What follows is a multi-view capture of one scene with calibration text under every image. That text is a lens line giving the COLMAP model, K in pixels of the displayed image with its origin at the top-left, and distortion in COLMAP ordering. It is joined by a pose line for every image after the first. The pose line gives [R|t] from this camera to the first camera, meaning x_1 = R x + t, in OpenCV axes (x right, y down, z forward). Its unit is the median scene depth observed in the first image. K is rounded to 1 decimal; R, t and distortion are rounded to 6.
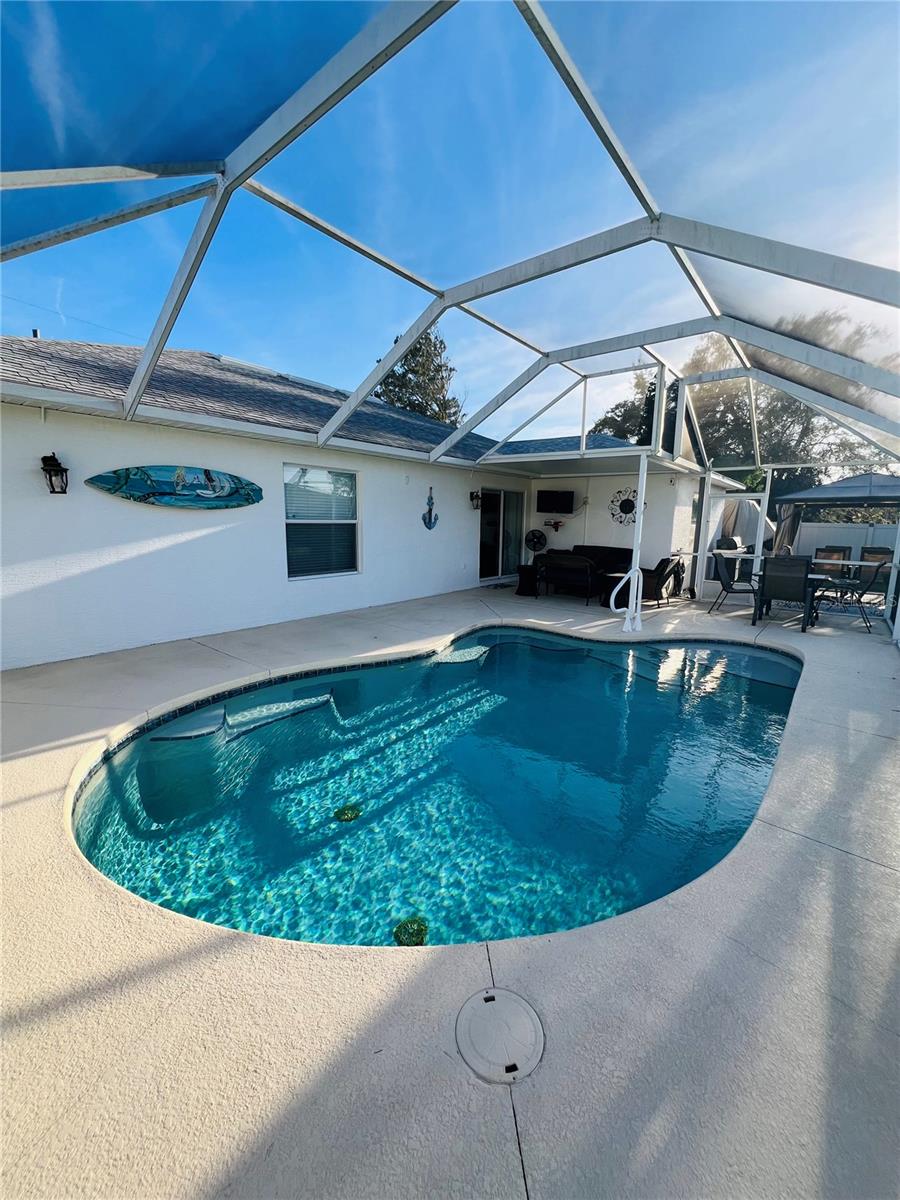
lens RADIAL K [[480.0, 0, 450.4], [0, 480.0, 600.6], [0, 0, 1]] dist [-0.004402, -0.000100]
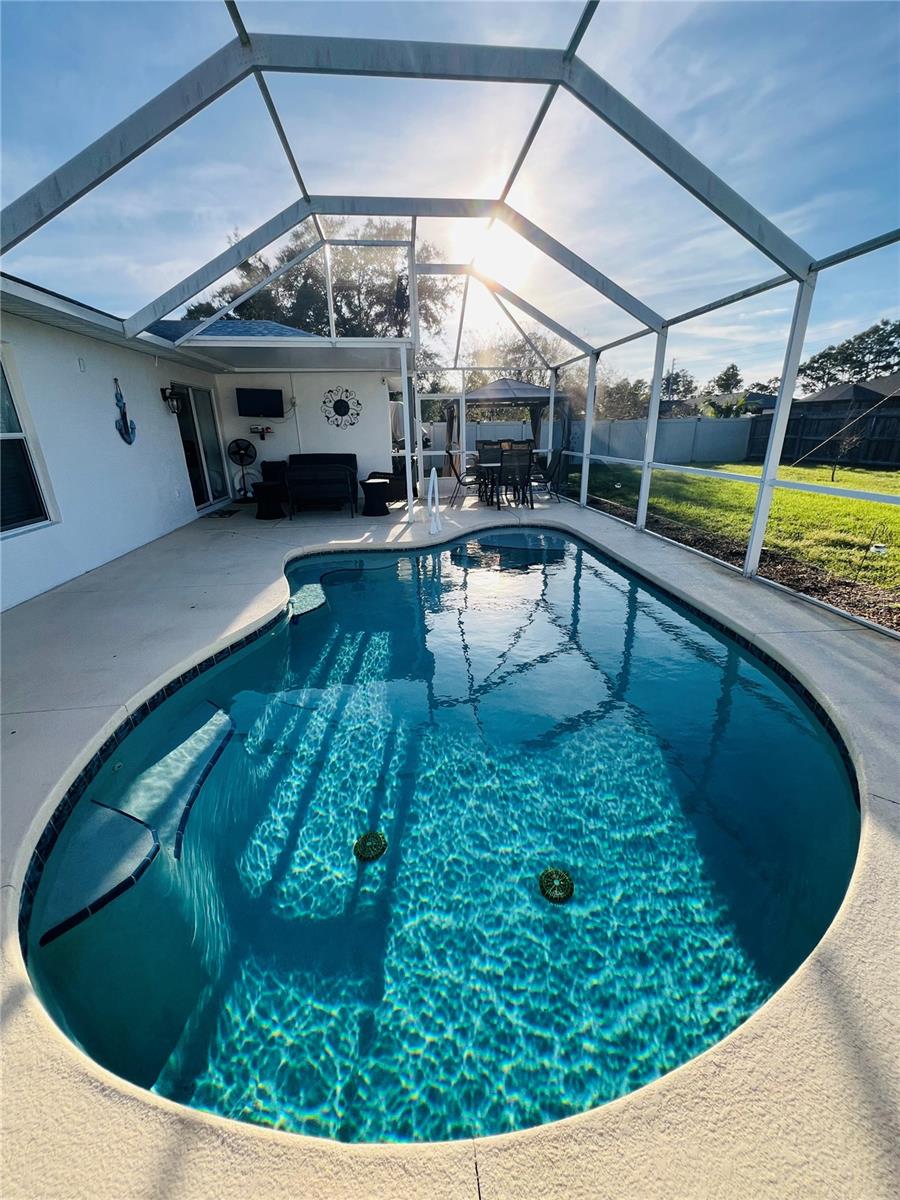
lens RADIAL K [[480.0, 0, 448.9], [0, 480.0, 598.9], [0, 0, 1]] dist [-0.004402, -0.000100]
pose [[0.709329, -0.266919, 0.652386, -0.208521], [0.148889, 0.961384, 0.231458, -0.023608], [-0.688974, -0.067047, 0.721678, 0.160992]]
